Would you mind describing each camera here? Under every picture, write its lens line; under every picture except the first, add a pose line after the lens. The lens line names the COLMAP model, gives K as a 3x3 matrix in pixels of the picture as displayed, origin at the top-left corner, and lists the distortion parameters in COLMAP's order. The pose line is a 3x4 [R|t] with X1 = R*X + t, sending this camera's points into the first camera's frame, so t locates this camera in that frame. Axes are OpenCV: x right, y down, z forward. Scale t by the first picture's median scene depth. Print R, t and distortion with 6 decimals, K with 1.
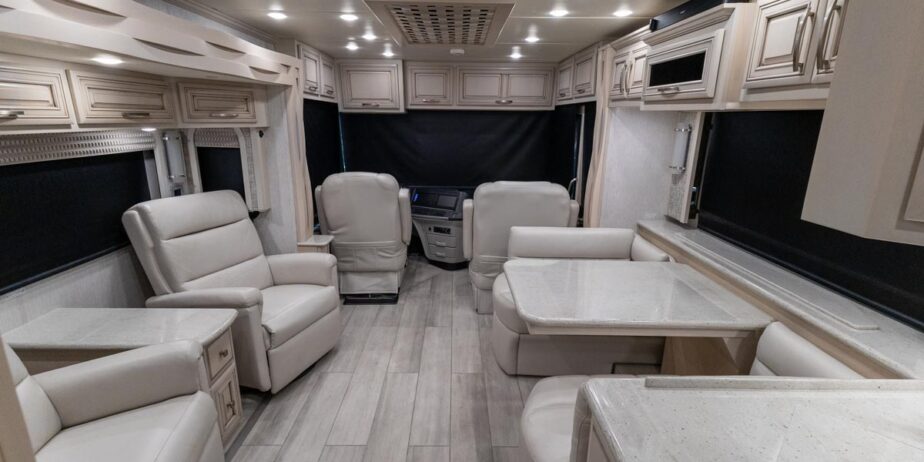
lens RADIAL K [[417.9, 0, 453.8], [0, 417.9, 229.4], [0, 0, 1]] dist [0.015924, -0.004851]
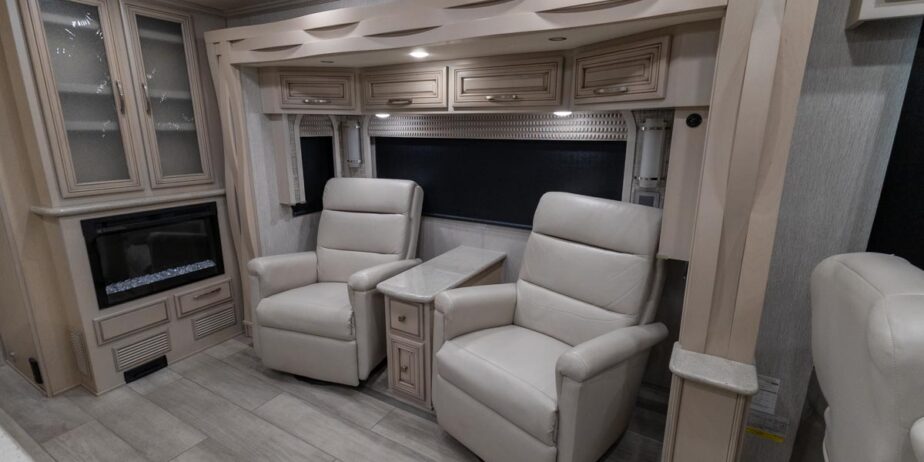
lens RADIAL K [[417.9, 0, 458.7], [0, 417.9, 230.0], [0, 0, 1]] dist [0.015924, -0.004851]
pose [[-0.498341, 0.195981, -0.844540, 0.168515], [-0.232809, 0.908089, 0.348102, -0.226617], [0.835139, 0.370090, -0.406911, 1.058360]]
